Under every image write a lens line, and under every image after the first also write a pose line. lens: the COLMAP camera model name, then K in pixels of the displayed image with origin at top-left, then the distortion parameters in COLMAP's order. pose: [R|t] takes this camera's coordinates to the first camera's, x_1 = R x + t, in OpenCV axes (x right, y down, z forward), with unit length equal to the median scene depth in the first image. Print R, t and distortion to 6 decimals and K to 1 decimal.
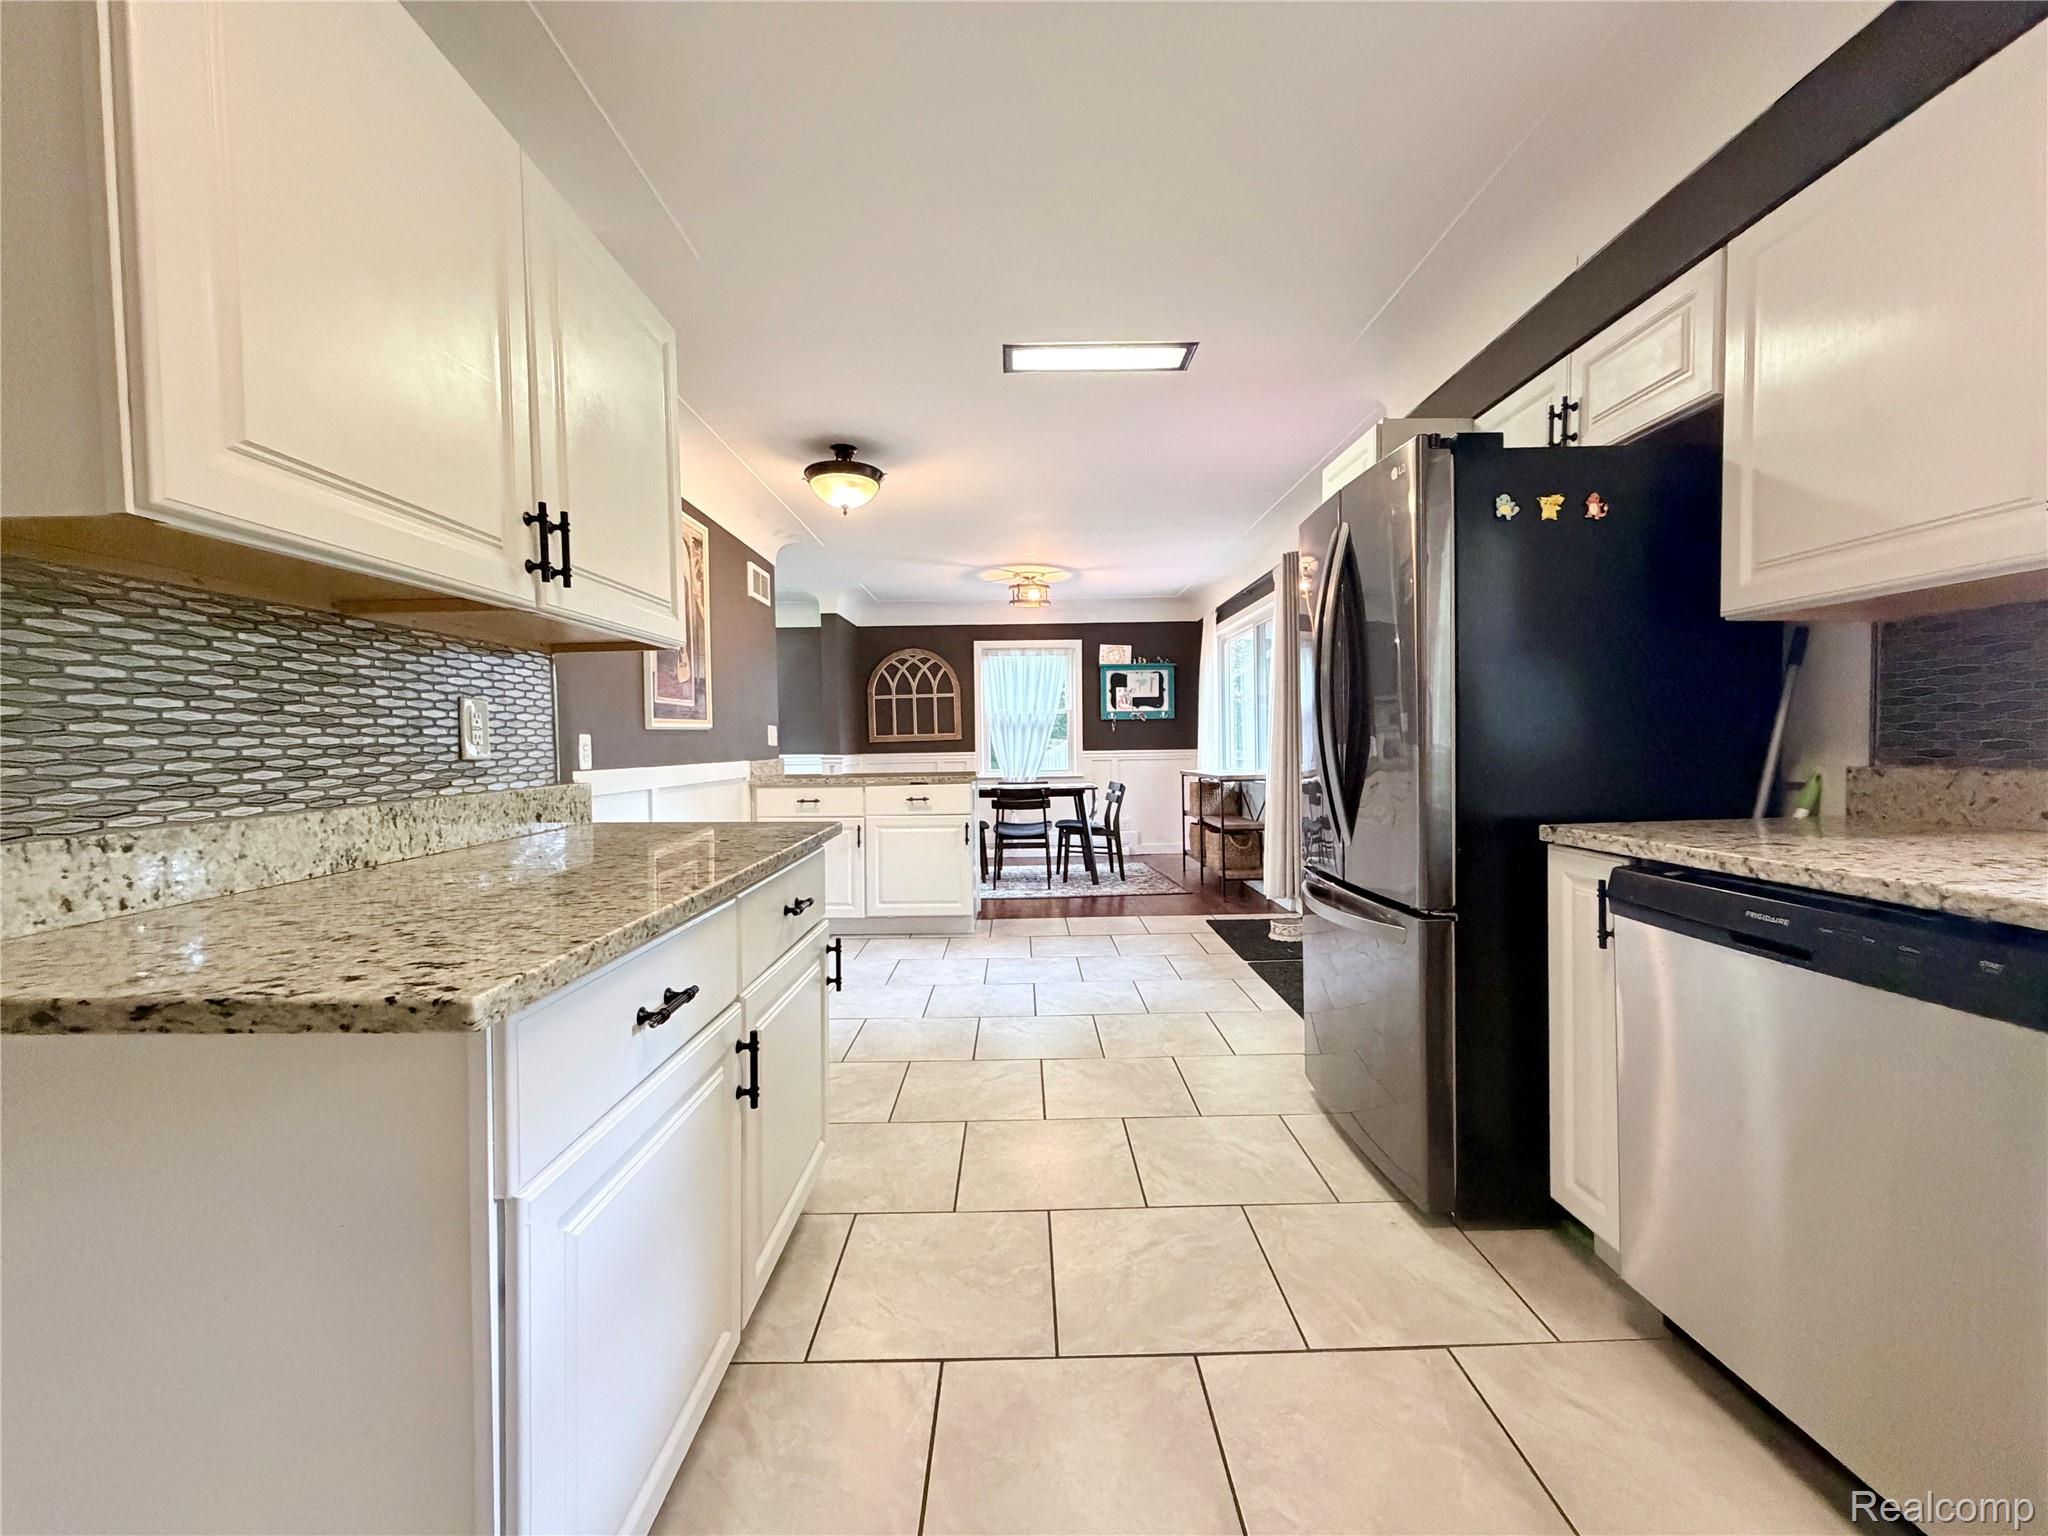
lens RADIAL K [[897.8, 0, 1024.0], [0, 897.8, 768.0], [0, 0, 1]] dist [-0.000822, -0.000070]
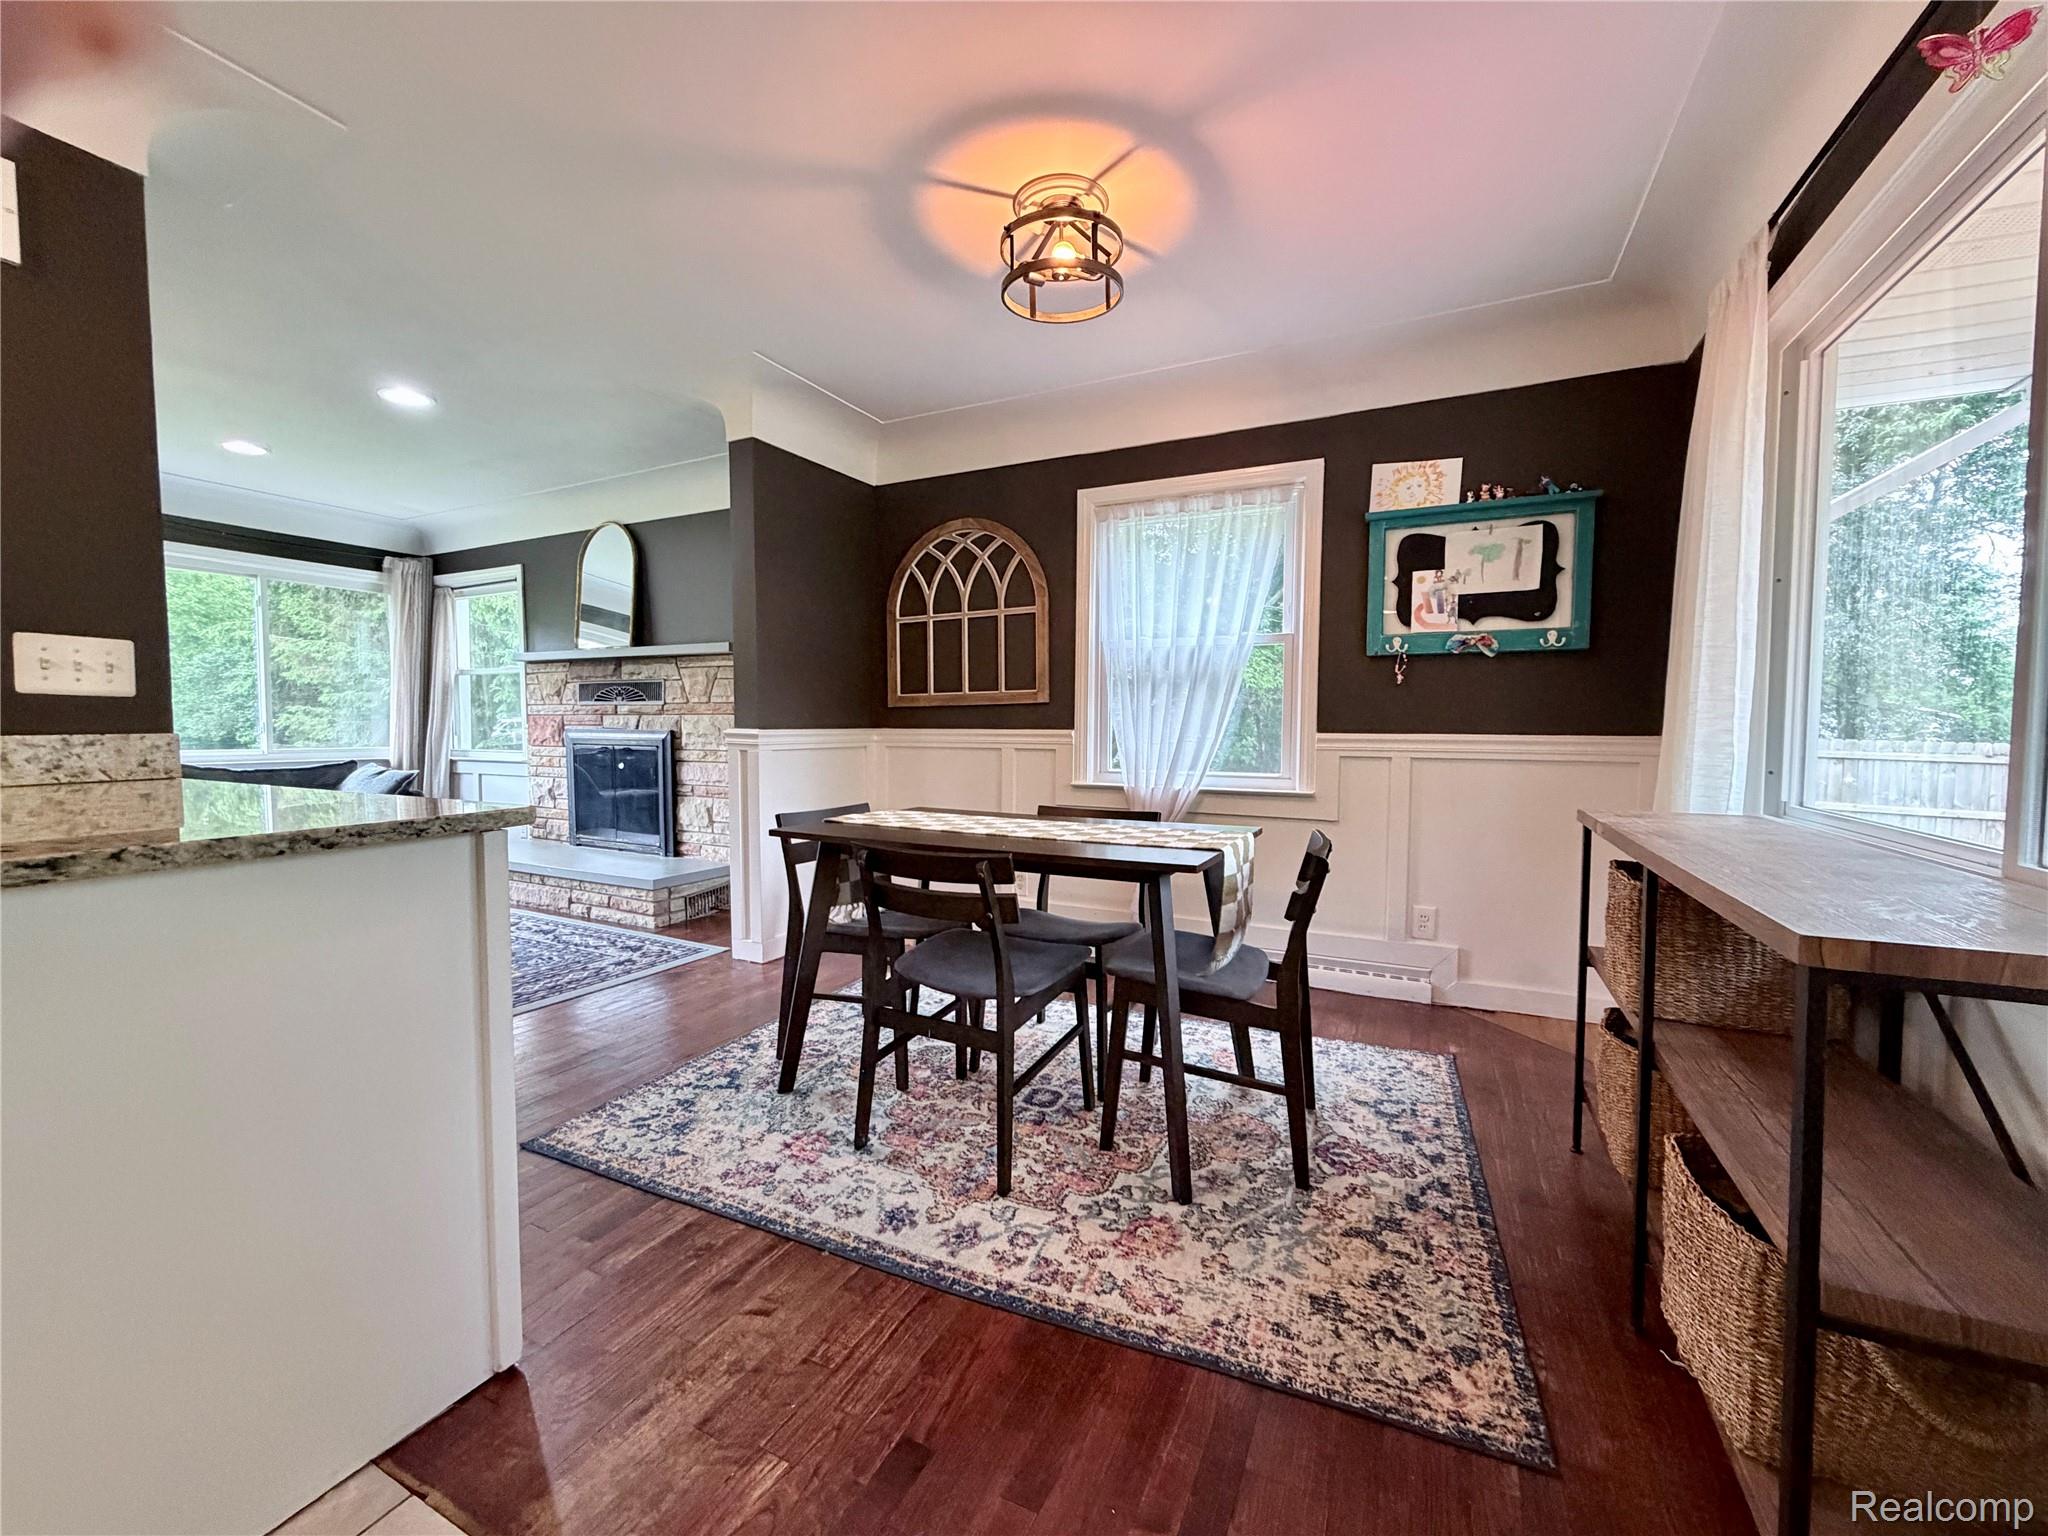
lens RADIAL K [[817.9, 0, 1024.0], [0, 817.9, 768.0], [0, 0, 1]] dist [0.000792, 0.000073]
pose [[0.890980, 0.044416, -0.451865, 0.116590], [-0.029595, 0.998768, 0.039820, -0.014062], [0.453078, -0.022106, 0.891197, 0.607185]]
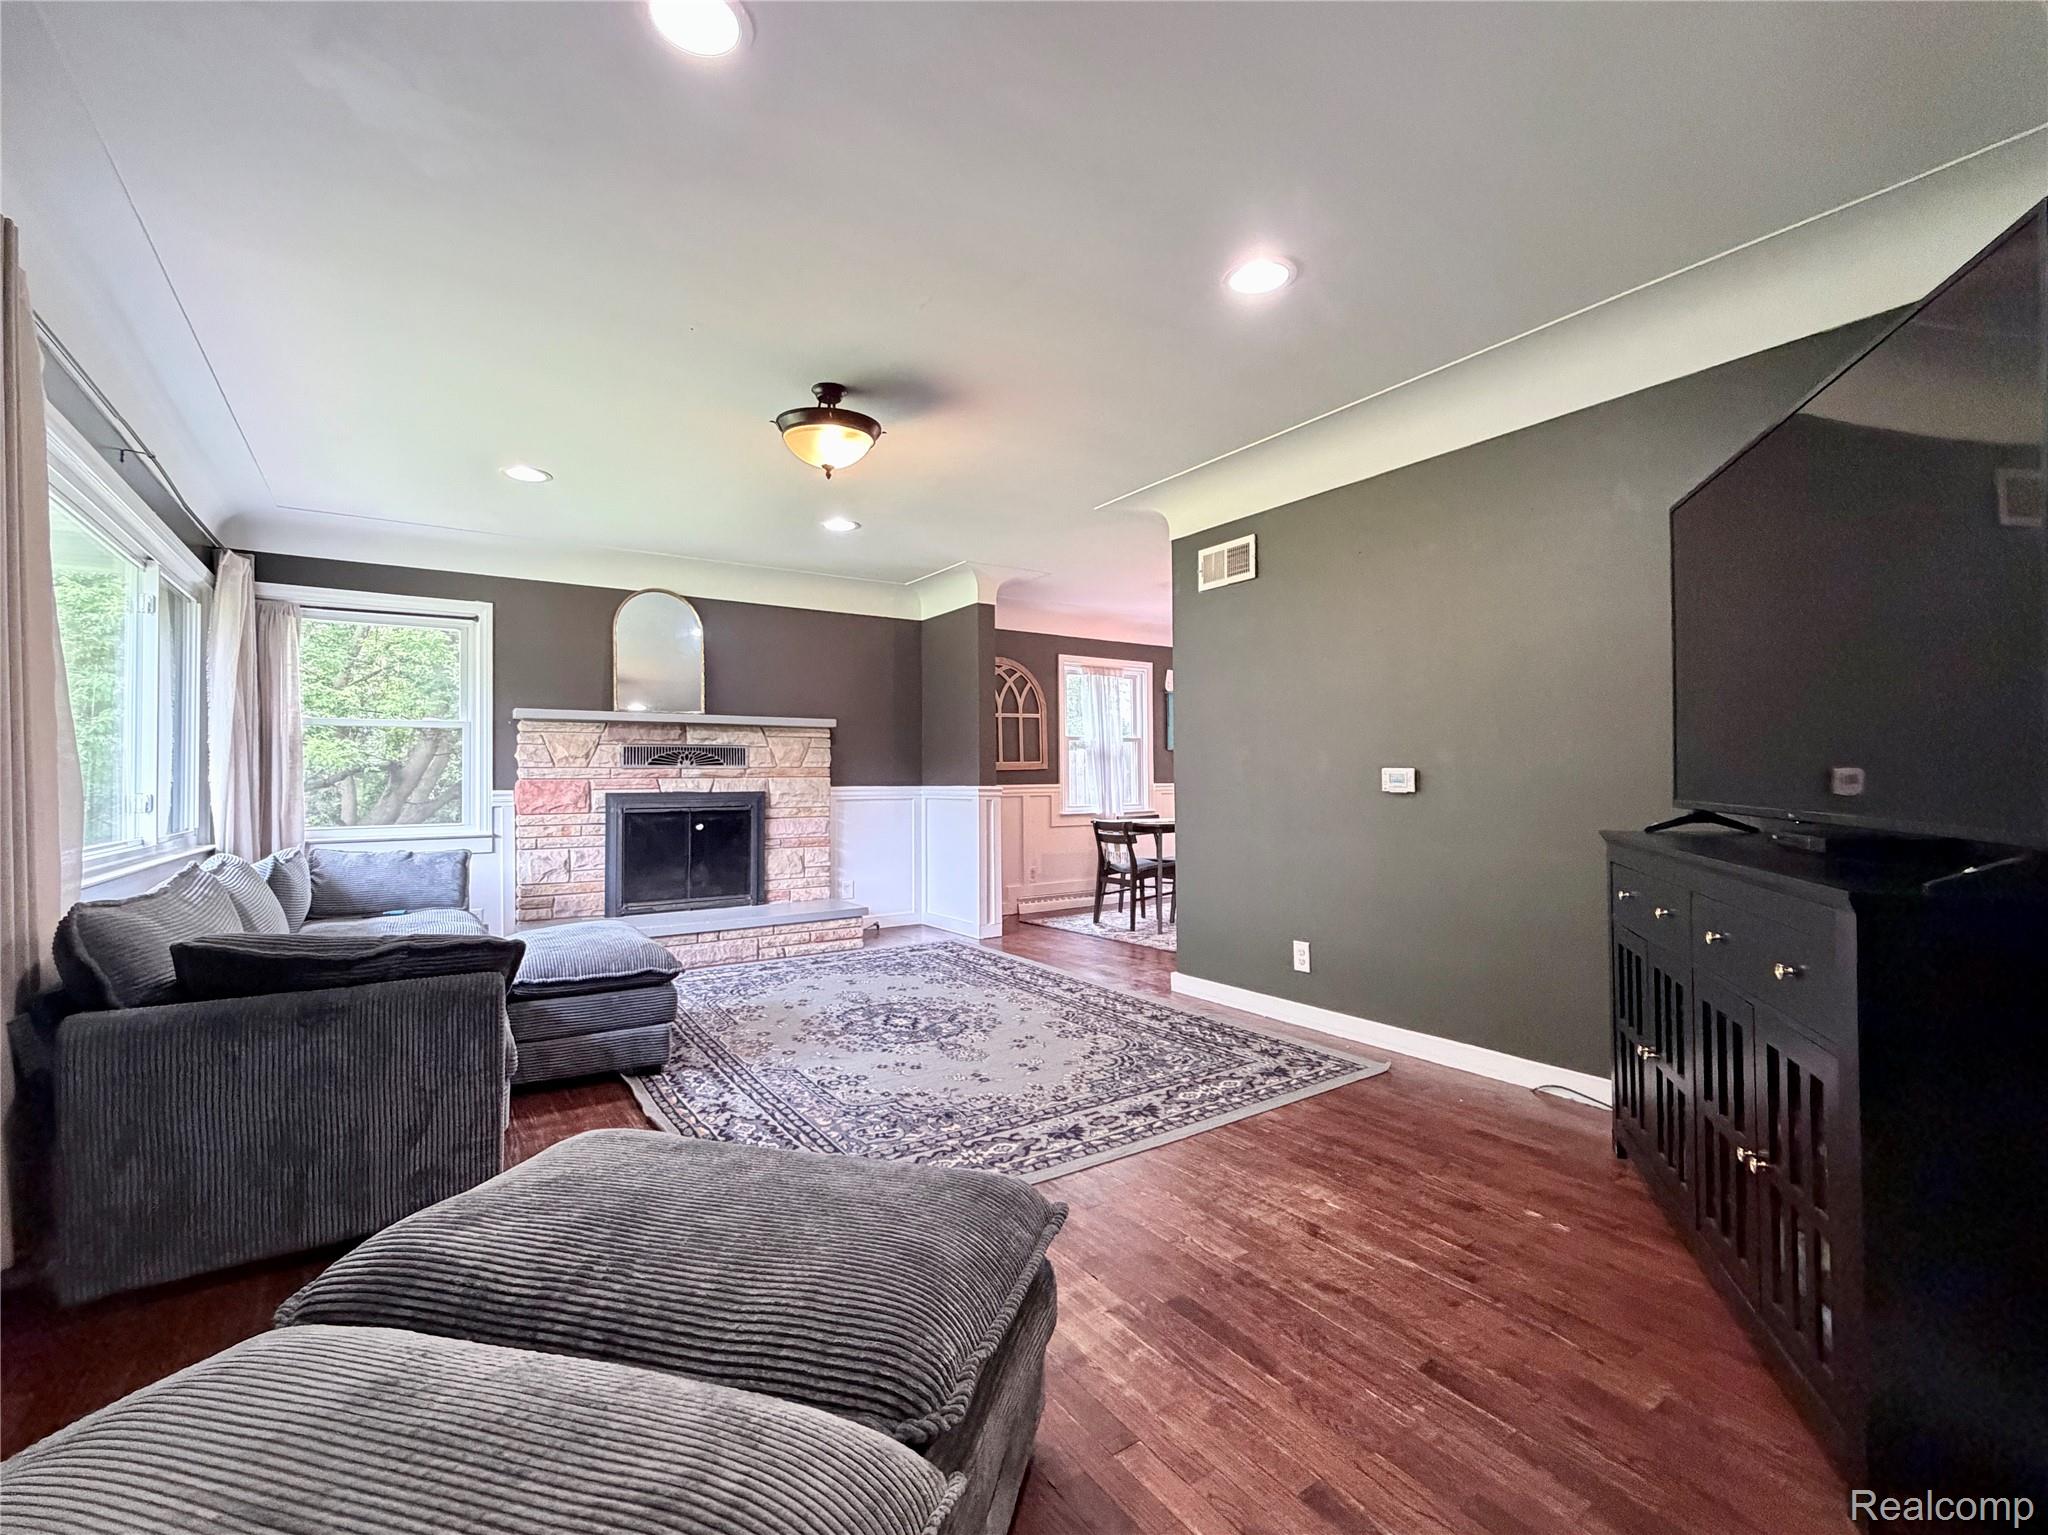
lens RADIAL K [[897.8, 0, 1024.0], [0, 897.8, 767.5], [0, 0, 1]] dist [-0.000822, -0.000070]
pose [[0.829054, 0.015740, 0.558948, -0.558096], [0.008195, 0.999154, -0.040290, 0.000392], [-0.559109, 0.037983, 0.828224, 0.316285]]
